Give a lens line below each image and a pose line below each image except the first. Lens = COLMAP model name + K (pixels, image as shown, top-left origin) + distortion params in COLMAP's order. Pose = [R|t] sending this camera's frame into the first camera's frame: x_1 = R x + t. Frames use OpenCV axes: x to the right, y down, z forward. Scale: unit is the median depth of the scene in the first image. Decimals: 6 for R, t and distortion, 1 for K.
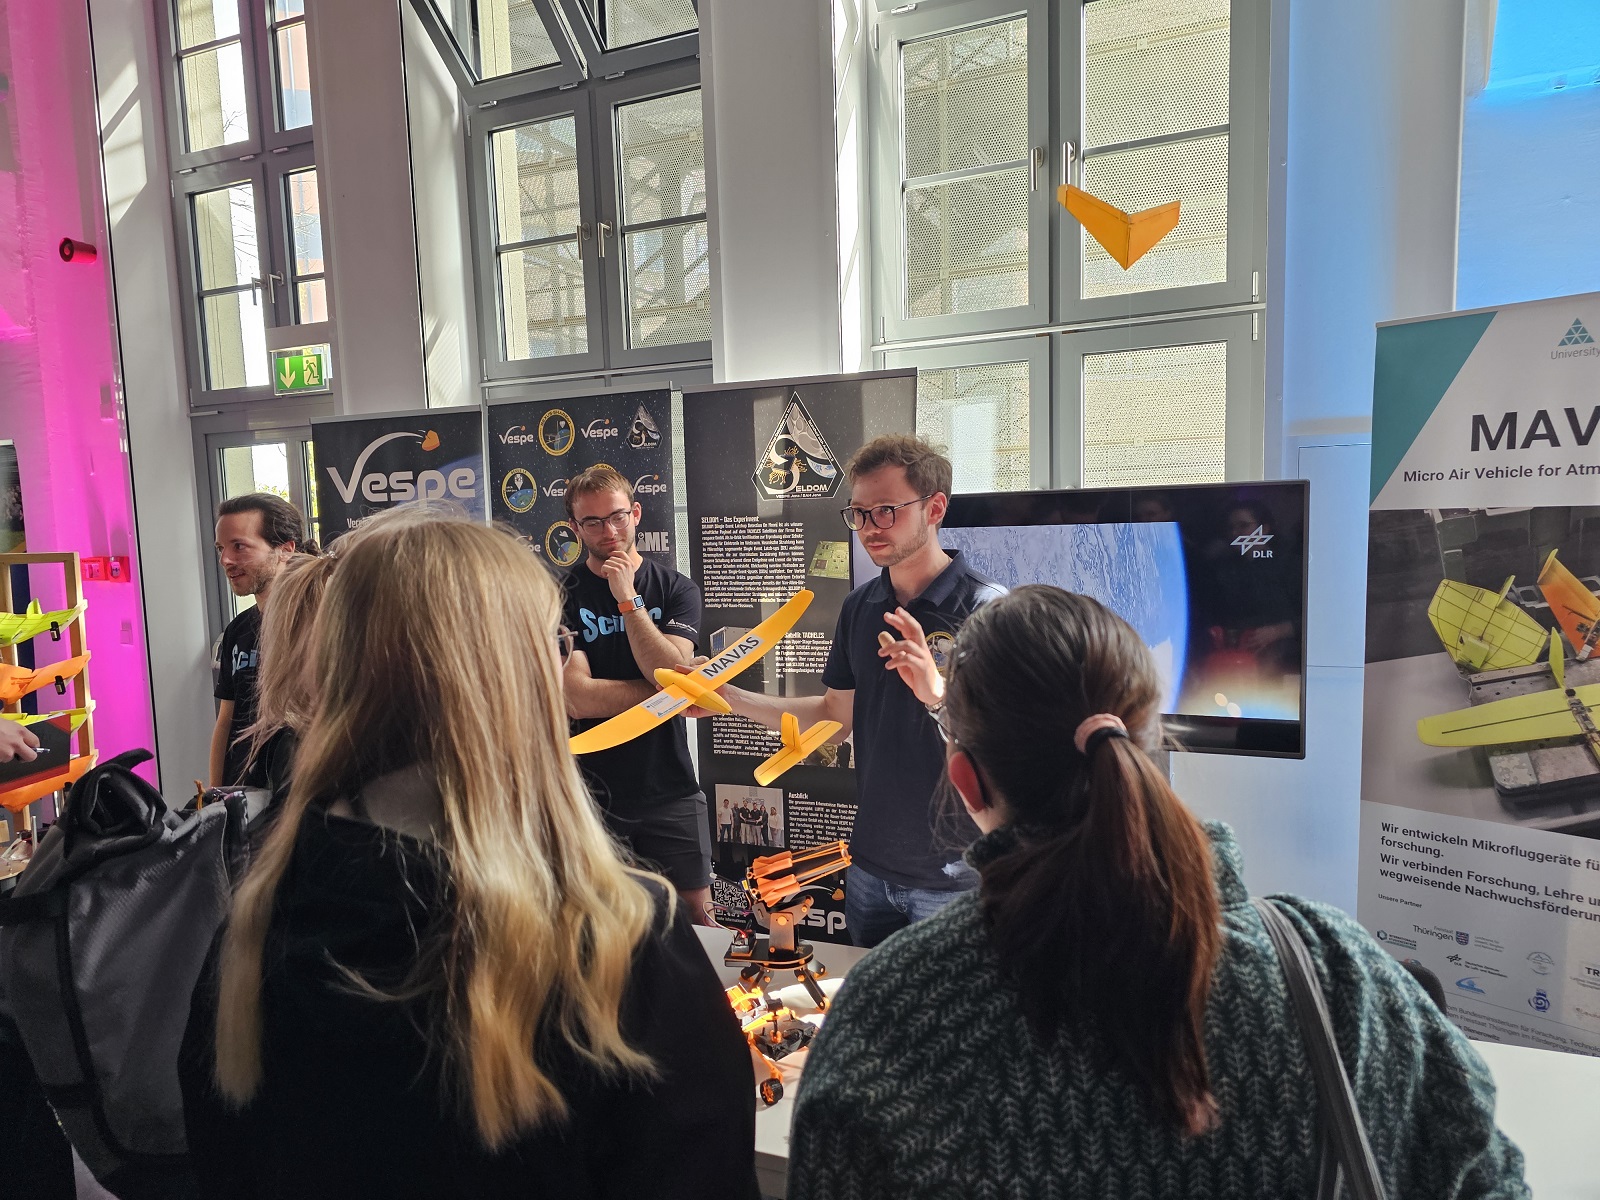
lens RADIAL K [[1060.3, 0, 803.2], [0, 1060.3, 604.5], [0, 0, 1]] dist [-0.008270, -0.007968]
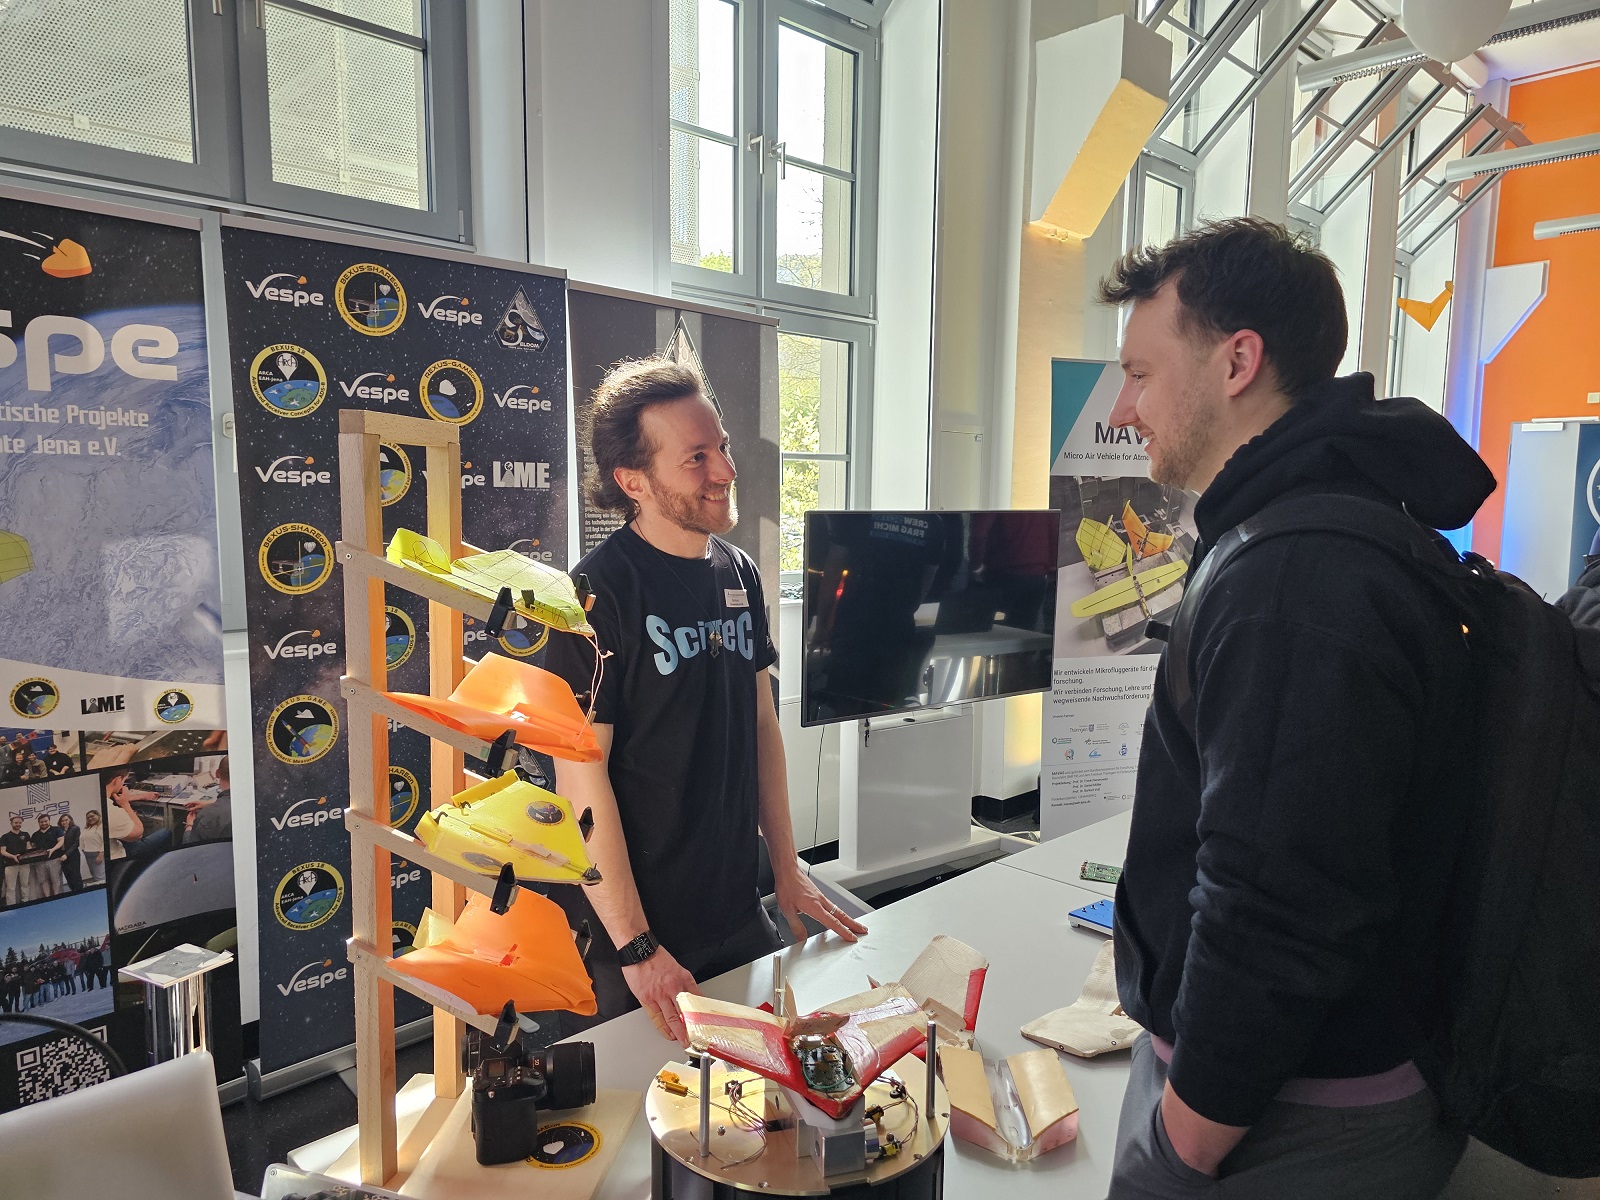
lens RADIAL K [[1060.3, 0, 802.8], [0, 1060.3, 606.0], [0, 0, 1]] dist [-0.008270, -0.007968]
pose [[0.371222, -0.063780, 0.926351, -0.784429], [0.053317, 0.997456, 0.047310, 0.008728], [-0.927012, 0.031828, 0.373678, 0.544342]]
